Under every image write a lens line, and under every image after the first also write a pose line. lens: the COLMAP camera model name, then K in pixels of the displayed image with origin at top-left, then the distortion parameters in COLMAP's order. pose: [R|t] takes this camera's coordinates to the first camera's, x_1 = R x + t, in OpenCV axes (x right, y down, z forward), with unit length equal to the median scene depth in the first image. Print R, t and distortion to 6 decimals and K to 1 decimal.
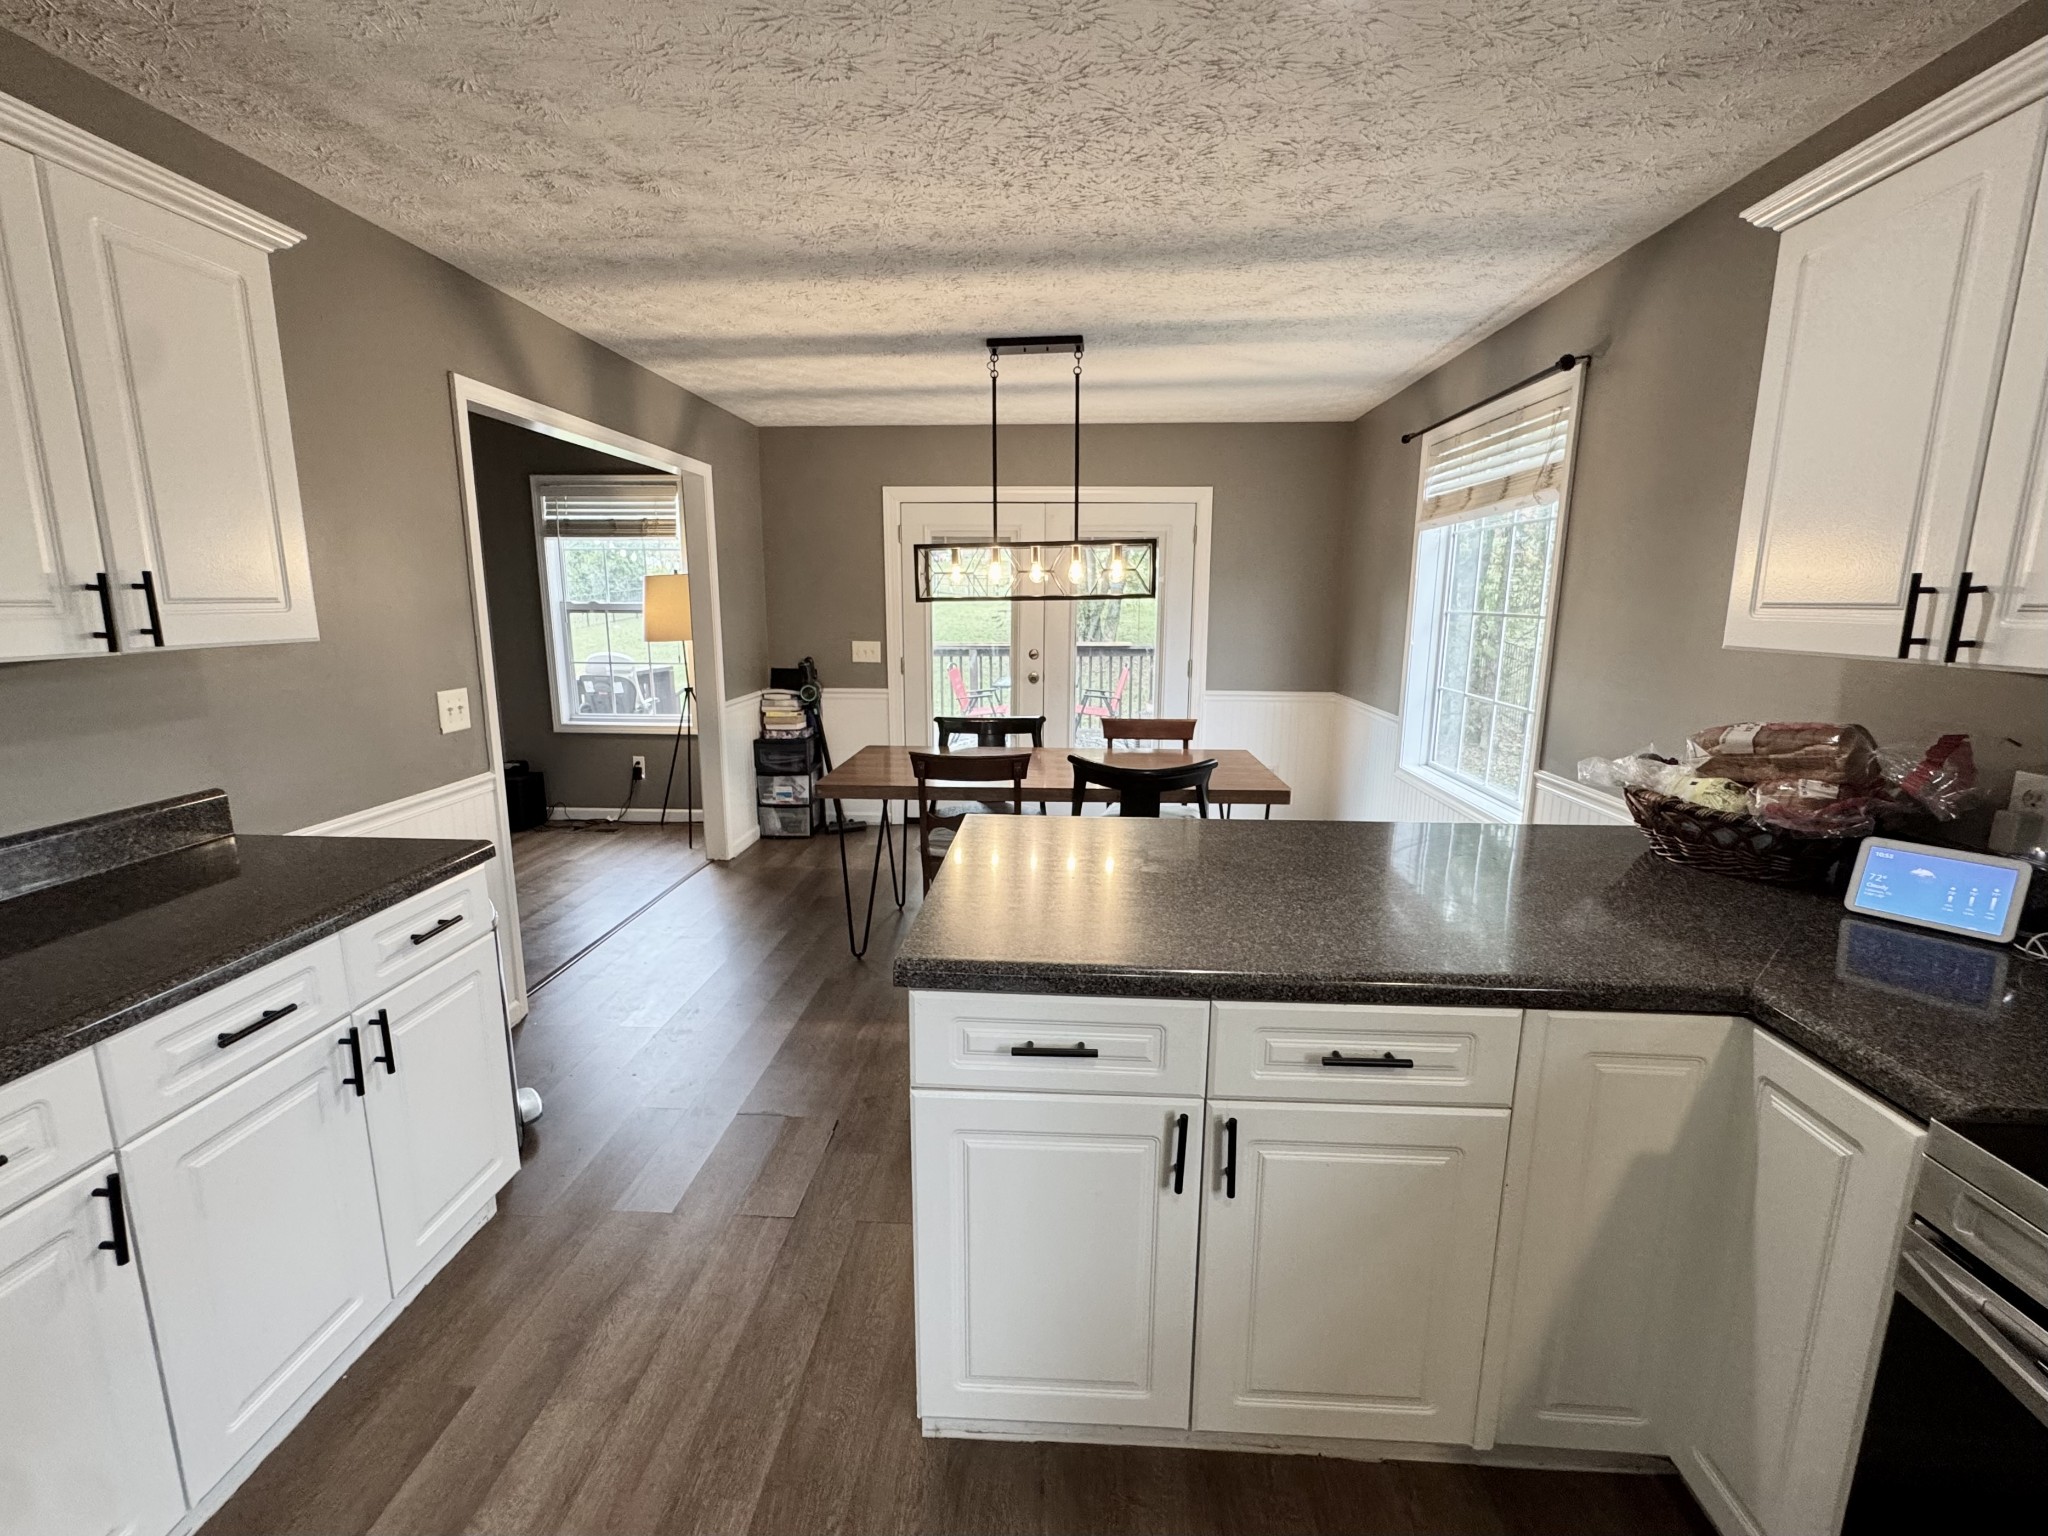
lens RADIAL K [[880.9, 0, 1024.0], [0, 880.9, 768.0], [0, 0, 1]] dist [0.000715, -0.000039]
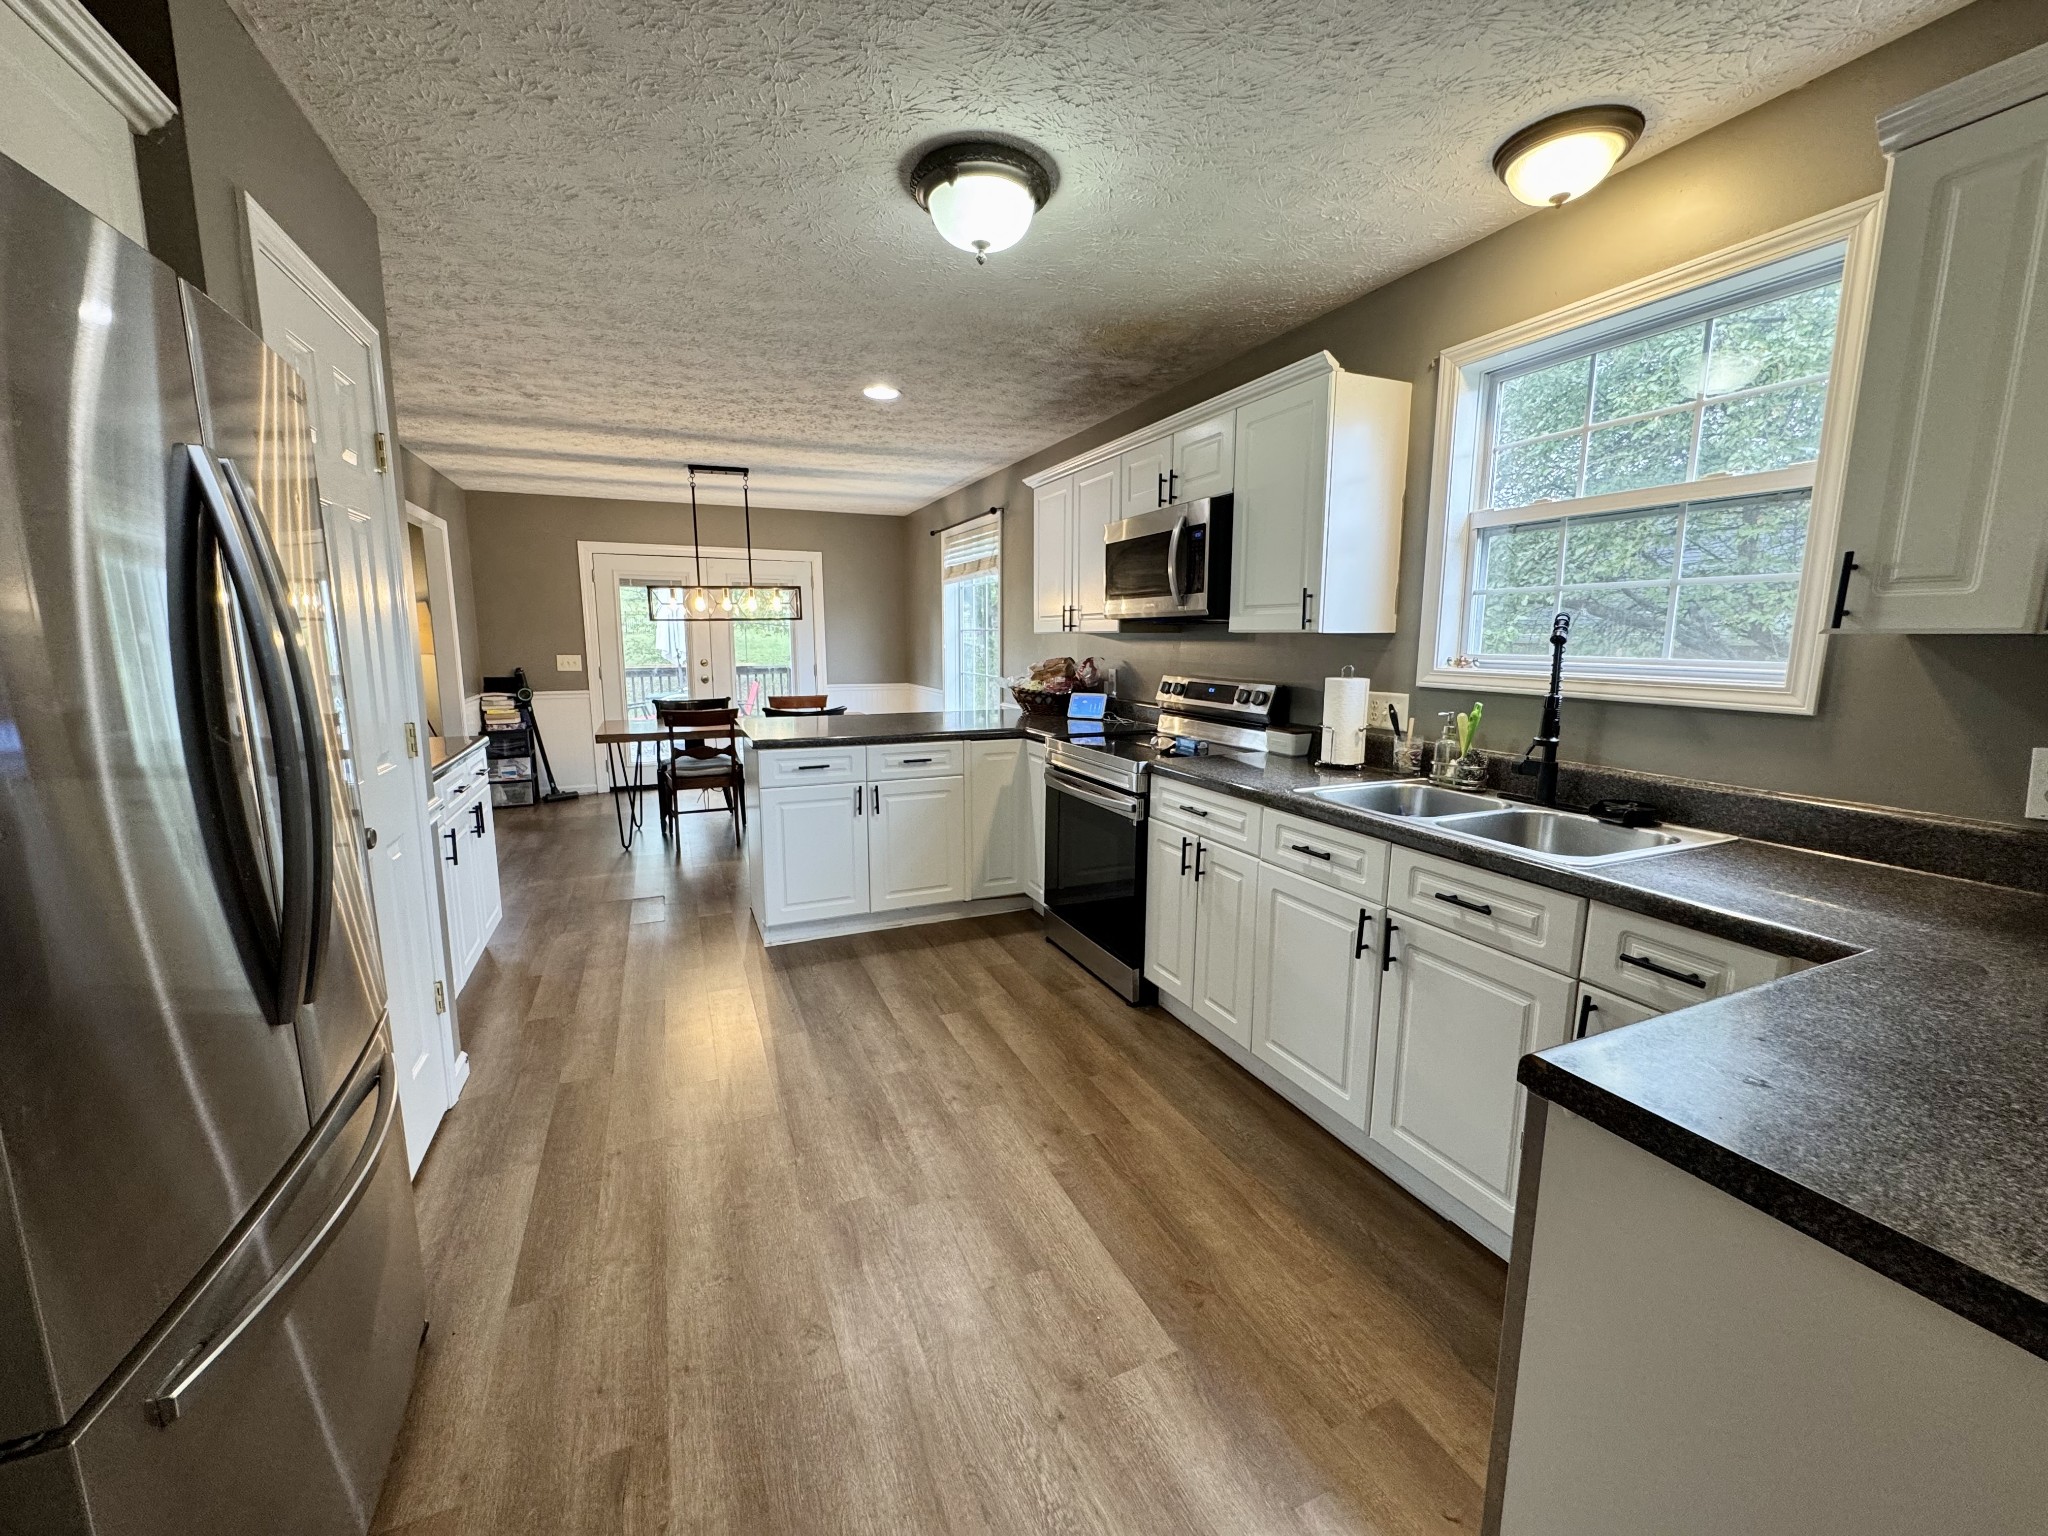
lens RADIAL K [[821.3, 0, 1024.6], [0, 821.3, 763.5], [0, 0, 1]] dist [0.000058, -0.000231]
pose [[0.891596, -0.071446, 0.447161, -0.190648], [0.087890, 0.996000, -0.016106, 0.144064], [-0.444222, 0.053661, 0.894309, -0.587912]]
